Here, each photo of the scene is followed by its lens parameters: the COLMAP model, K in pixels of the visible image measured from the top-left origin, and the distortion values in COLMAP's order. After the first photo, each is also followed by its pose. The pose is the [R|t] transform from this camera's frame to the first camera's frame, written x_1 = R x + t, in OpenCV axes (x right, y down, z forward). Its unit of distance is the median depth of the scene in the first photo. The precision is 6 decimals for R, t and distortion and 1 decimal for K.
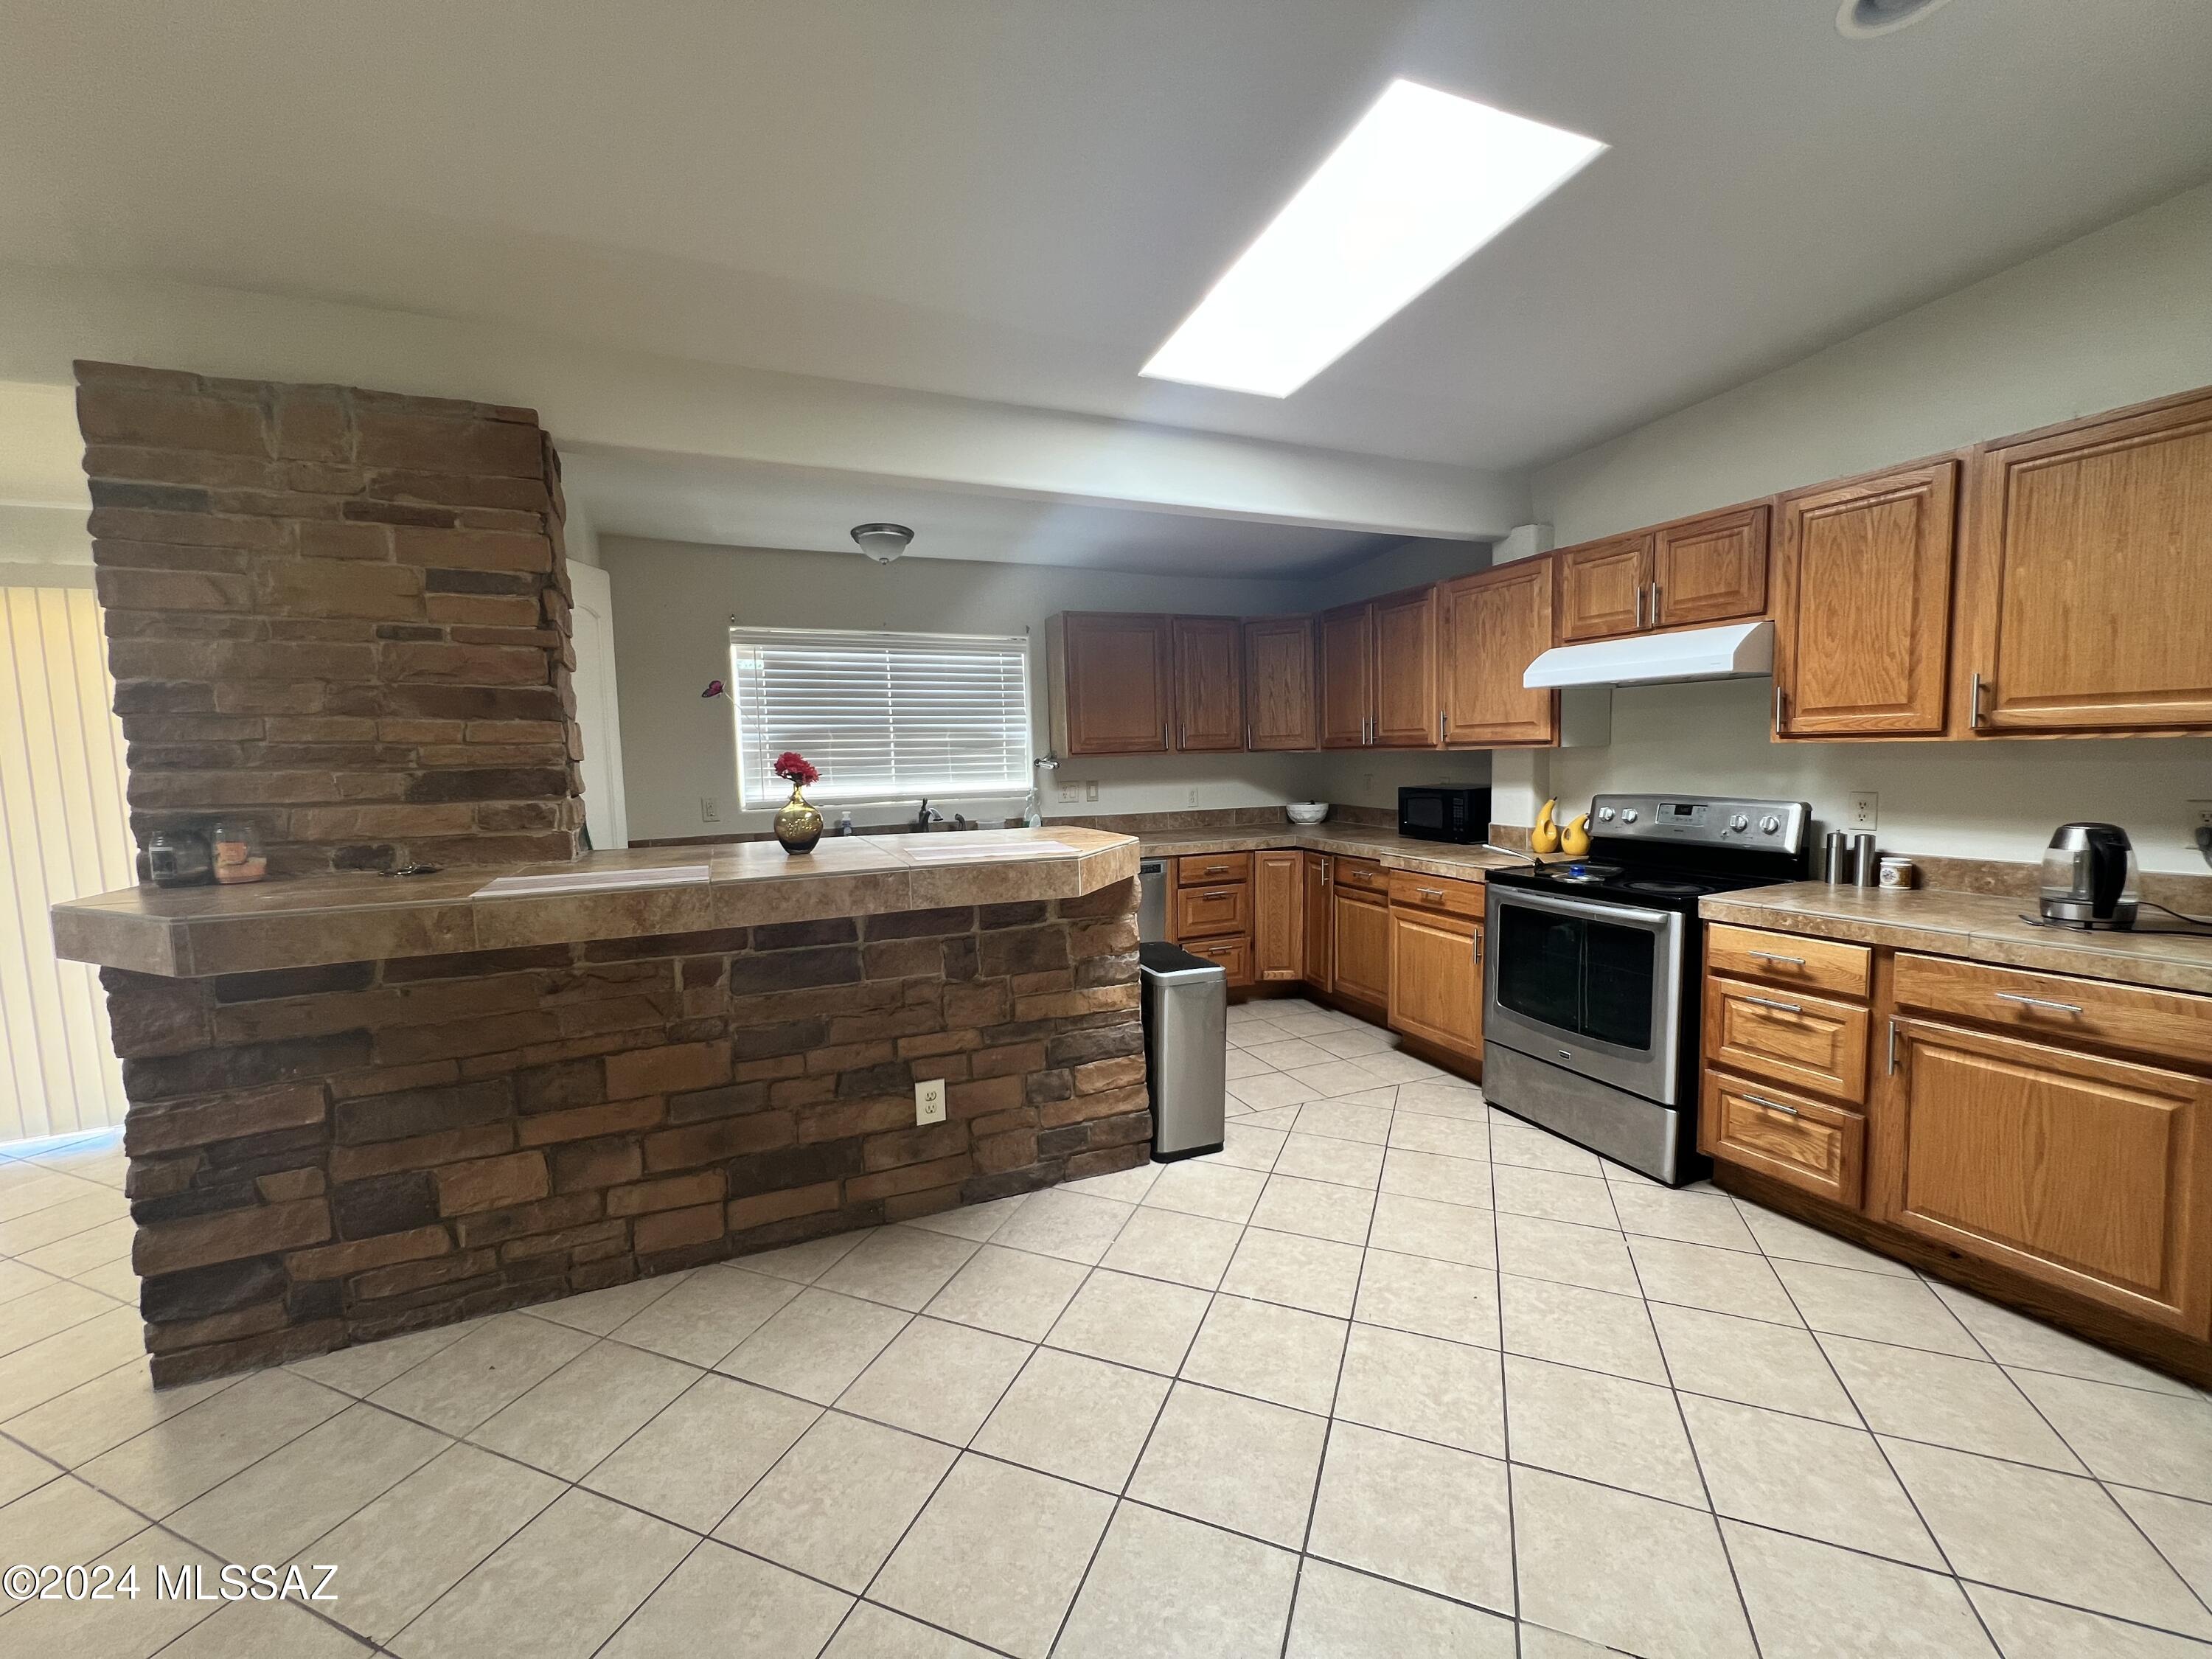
lens RADIAL K [[884.7, 0, 1103.8], [0, 884.7, 827.9], [0, 0, 1]] dist [-0.002577, 0.001039]
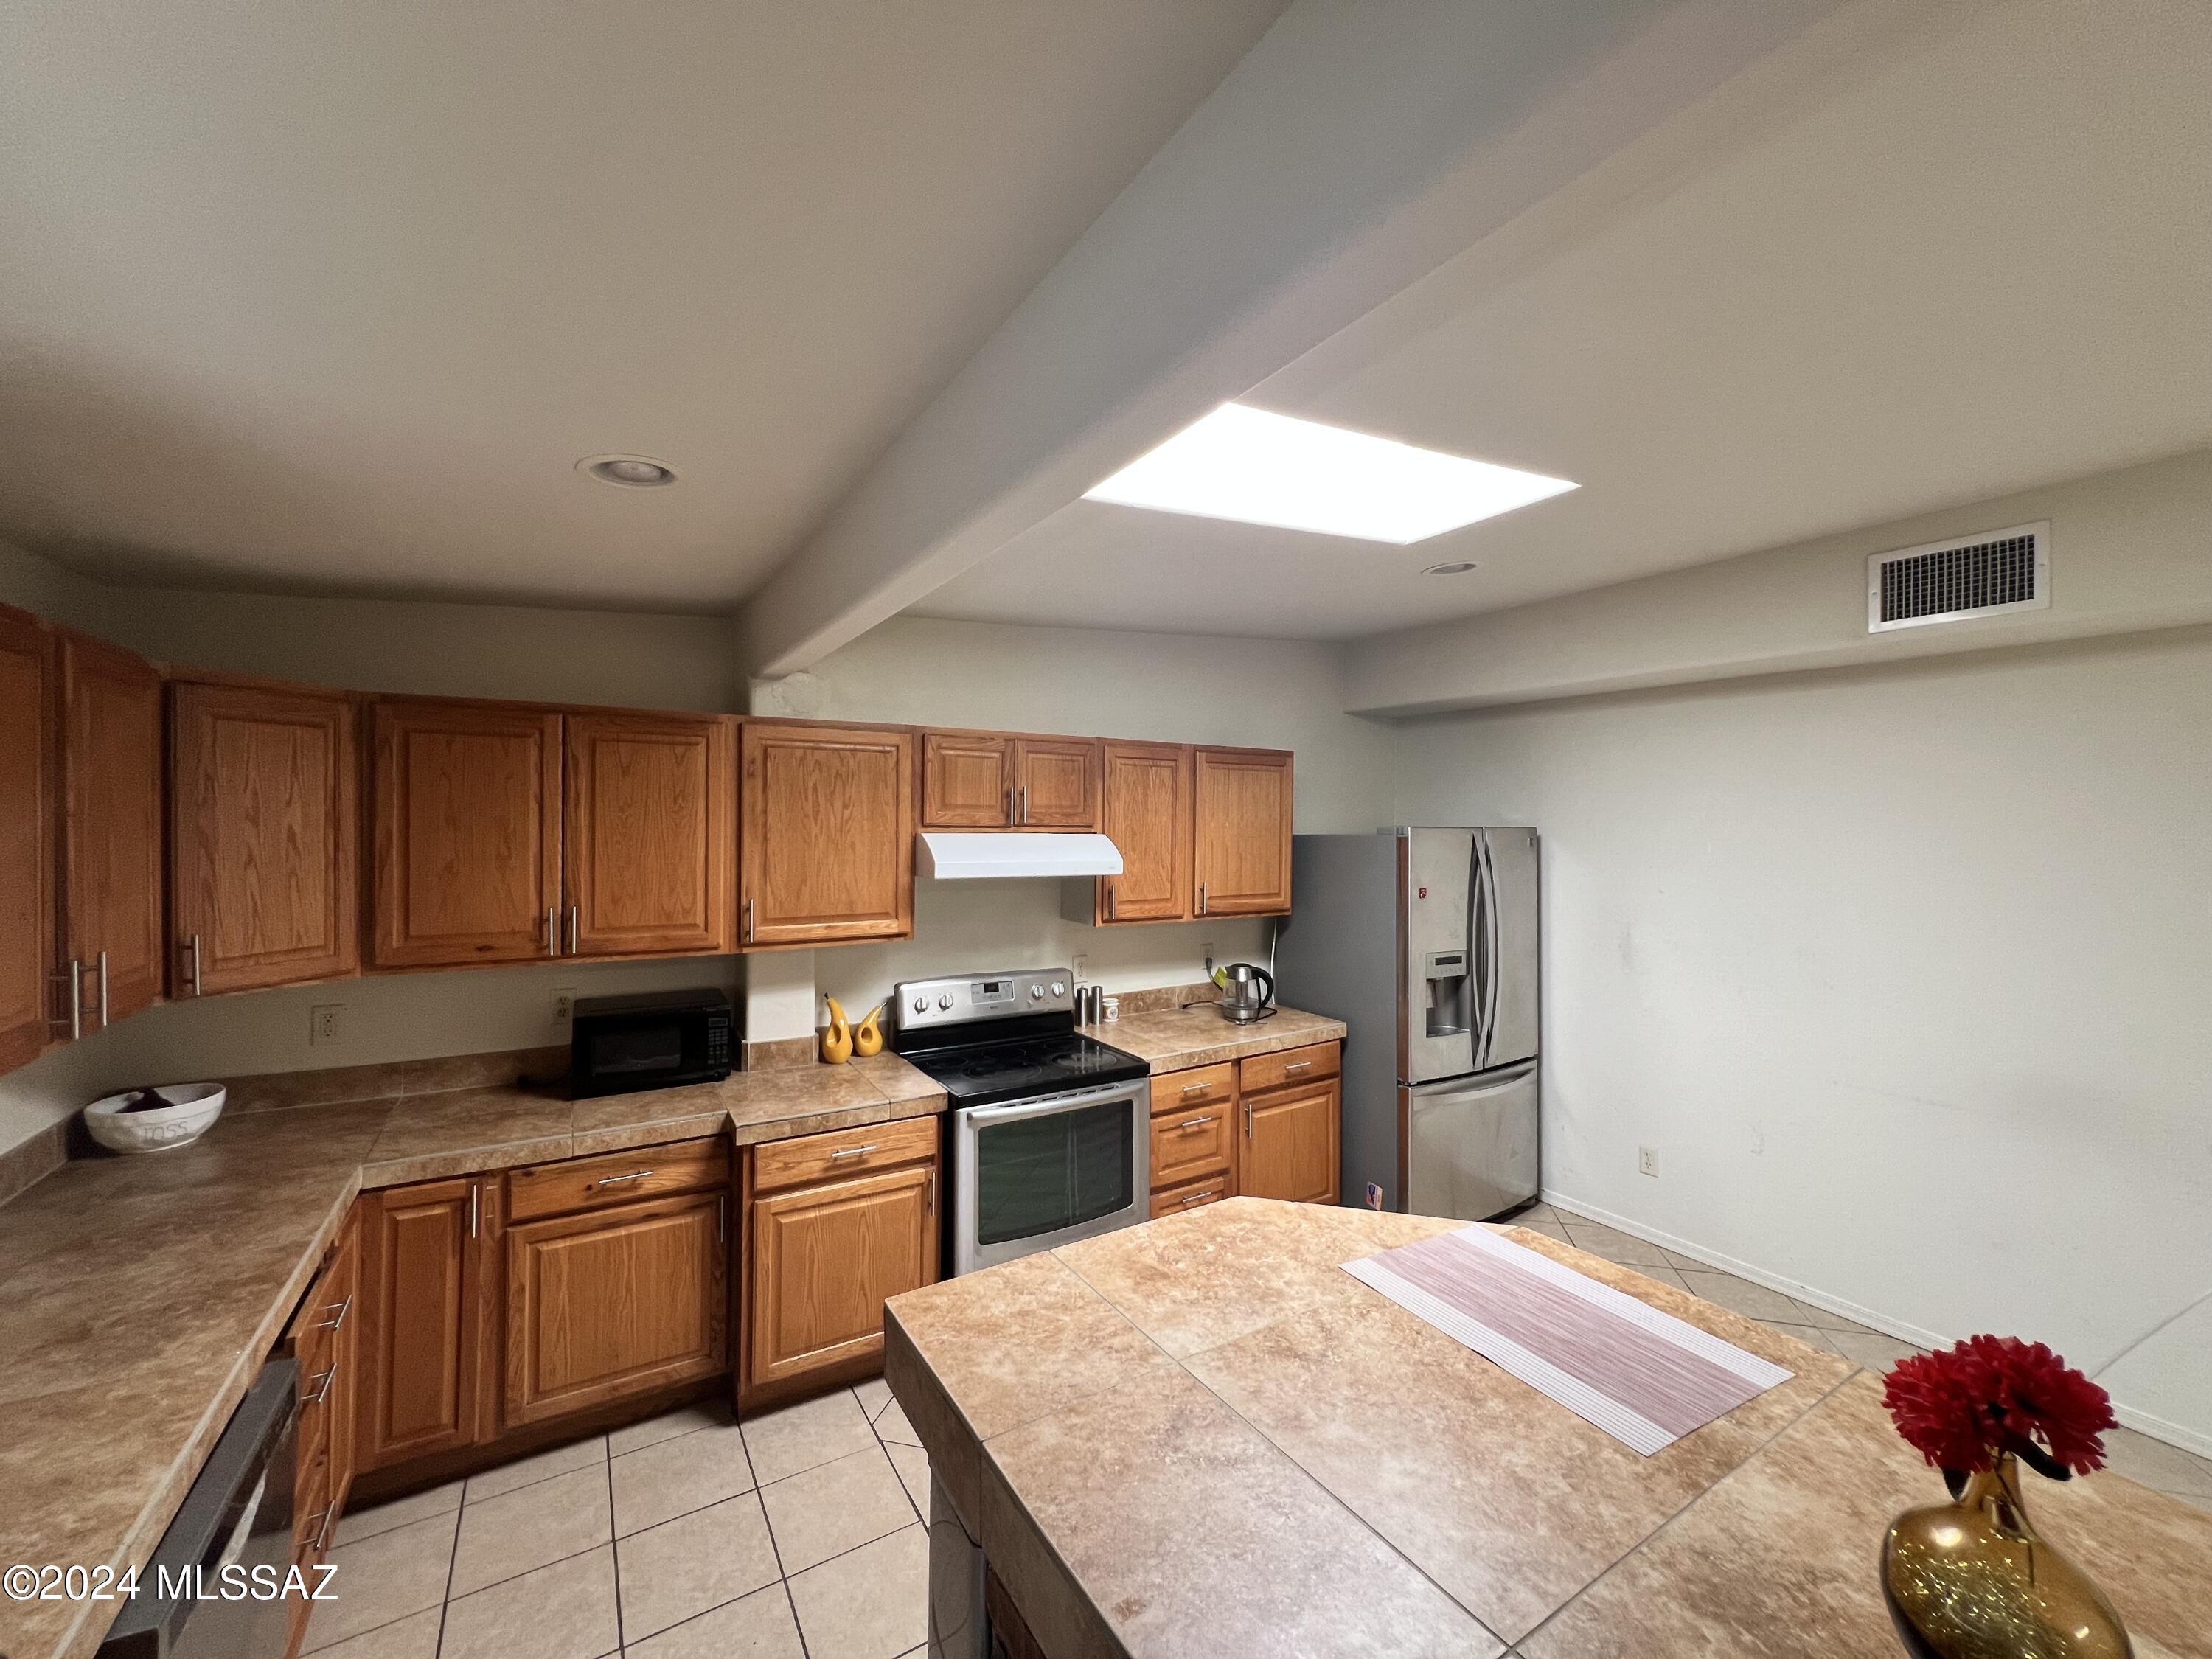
lens RADIAL K [[884.7, 0, 1107.6], [0, 884.7, 828.0], [0, 0, 1]] dist [-0.002577, 0.001039]
pose [[-0.148673, 0.016751, 0.988745, -0.497581], [0.080842, 0.996716, -0.004730, -0.222061], [-0.985576, 0.079229, -0.149539, 1.117308]]
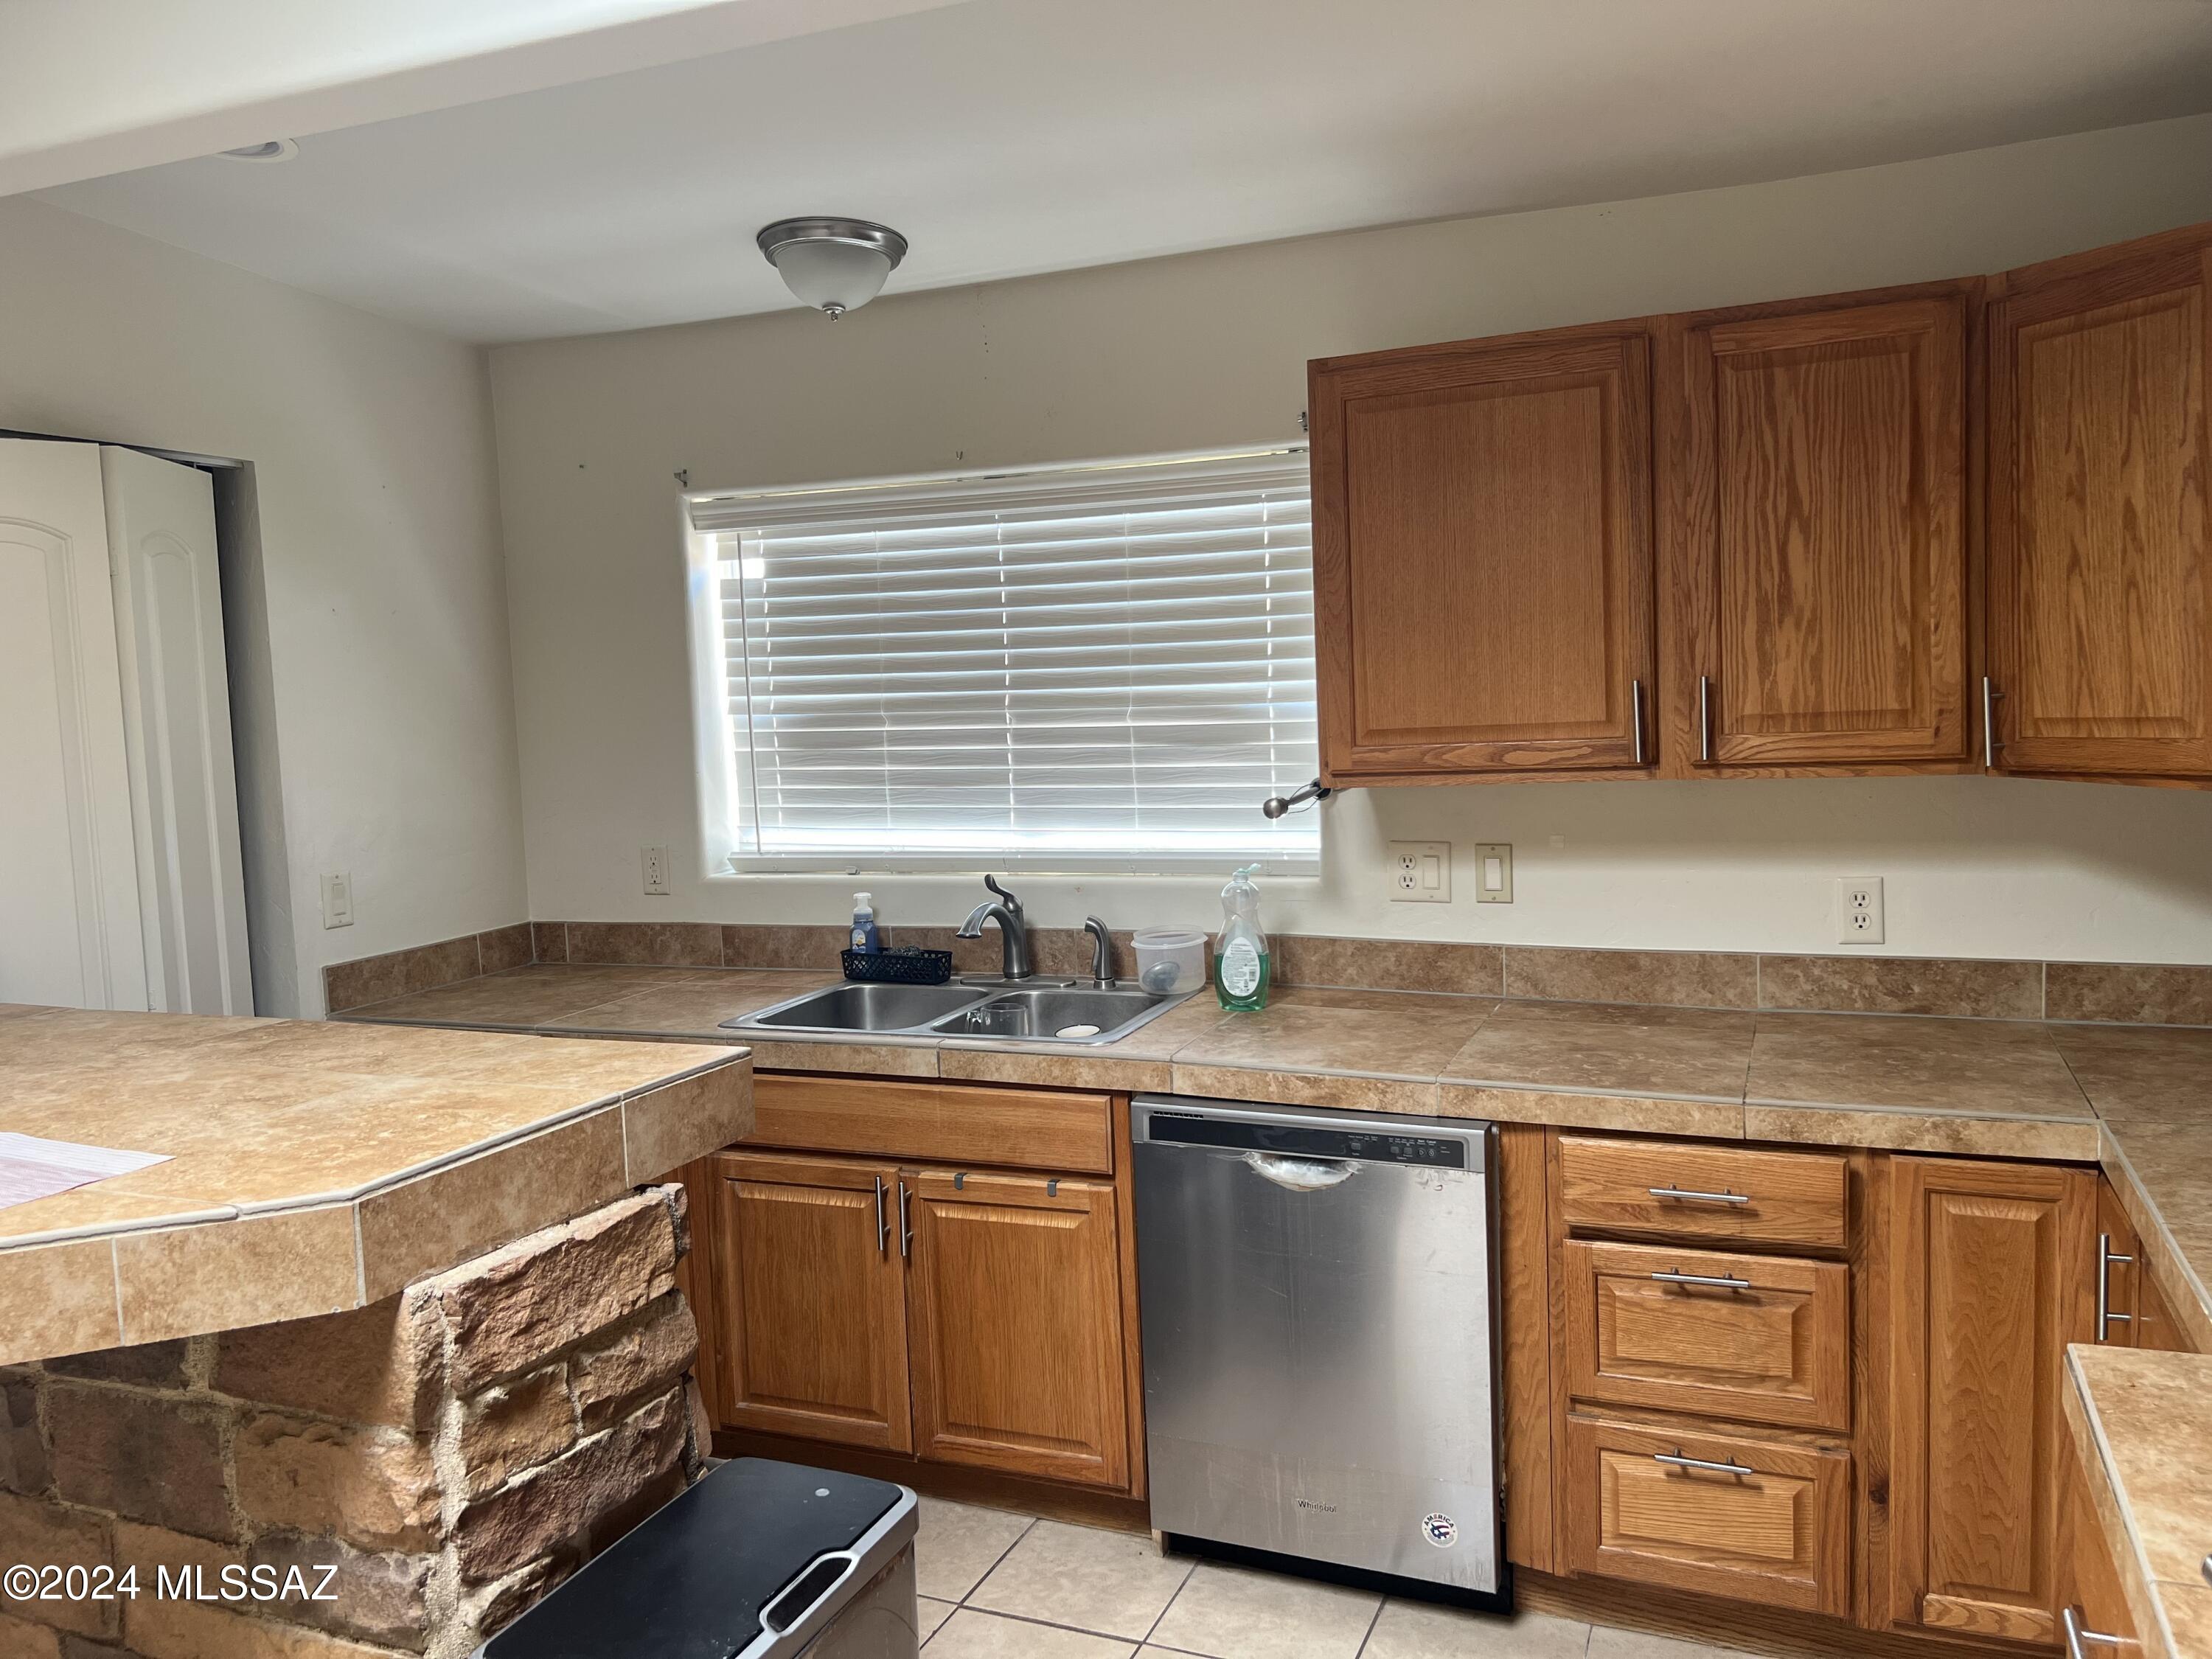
lens RADIAL K [[1676.1, 0, 1107.6], [0, 1676.1, 833.1], [0, 0, 1]] dist [0.042686, -0.018205]
pose [[0.702684, 0.060408, -0.708934, 0.592865], [-0.041025, 0.998172, 0.044391, -0.139050], [0.710319, -0.002109, 0.703877, 0.762158]]
